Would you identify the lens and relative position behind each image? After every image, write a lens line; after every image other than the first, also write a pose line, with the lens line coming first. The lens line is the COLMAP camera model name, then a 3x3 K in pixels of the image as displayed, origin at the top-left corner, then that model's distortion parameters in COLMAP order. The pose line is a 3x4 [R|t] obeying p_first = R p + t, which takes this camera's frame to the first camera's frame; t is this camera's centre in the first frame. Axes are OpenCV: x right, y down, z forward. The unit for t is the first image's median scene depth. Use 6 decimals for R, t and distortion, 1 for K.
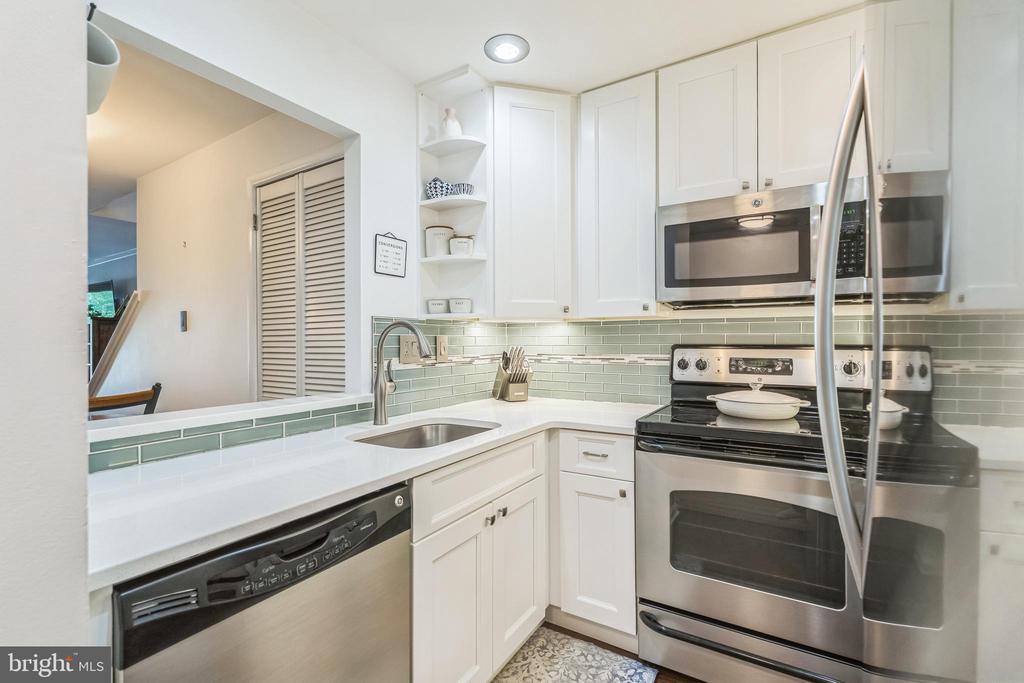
lens RADIAL K [[460.3, 0, 512.3], [0, 460.3, 338.3], [0, 0, 1]] dist [-0.004916, 0.000023]
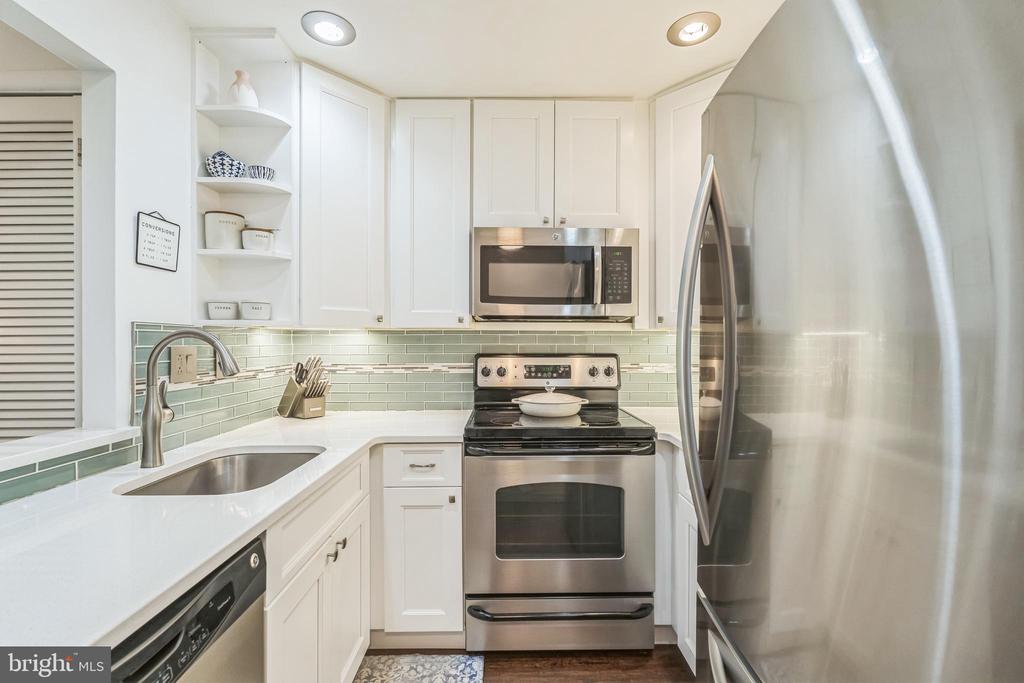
lens RADIAL K [[455.8, 0, 512.0], [0, 455.8, 341.5], [0, 0, 1]] dist [-0.002794, 0.000340]
pose [[0.842165, 0.002481, 0.539214, -0.174843], [-0.004716, 0.999985, 0.002764, -0.020384], [-0.539199, -0.004871, 0.842165, 0.049949]]
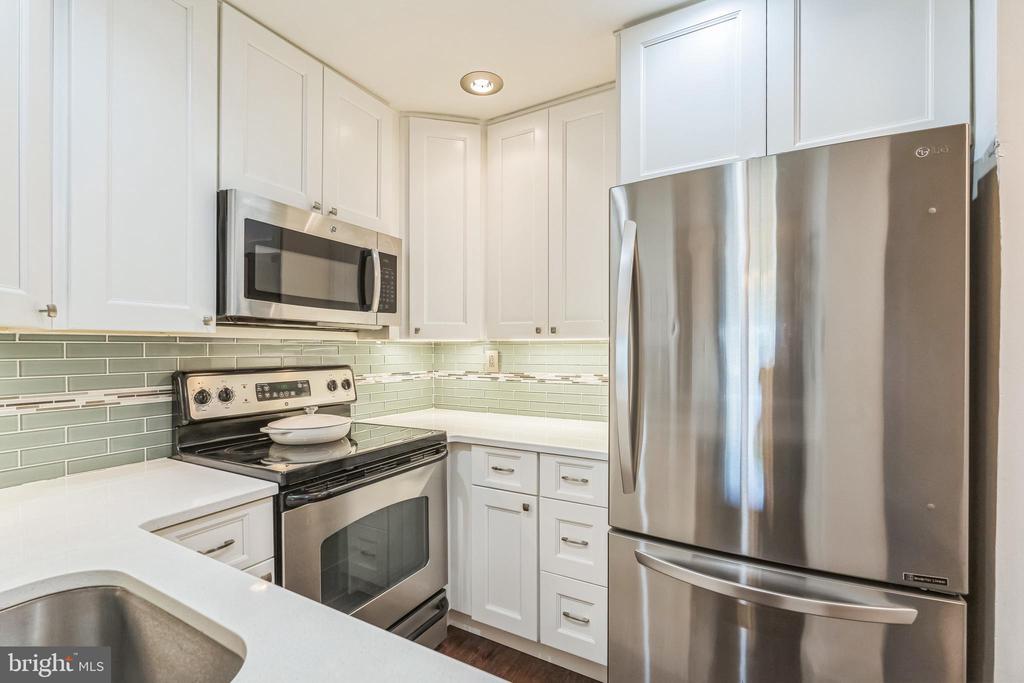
lens RADIAL K [[464.7, 0, 517.0], [0, 464.7, 349.4], [0, 0, 1]] dist [-0.001377, -0.000038]
pose [[-0.043235, 0.001630, 0.999064, -0.440933], [-0.001436, 0.999998, -0.001693, -0.022848], [-0.999064, -0.001508, -0.043232, 0.543846]]
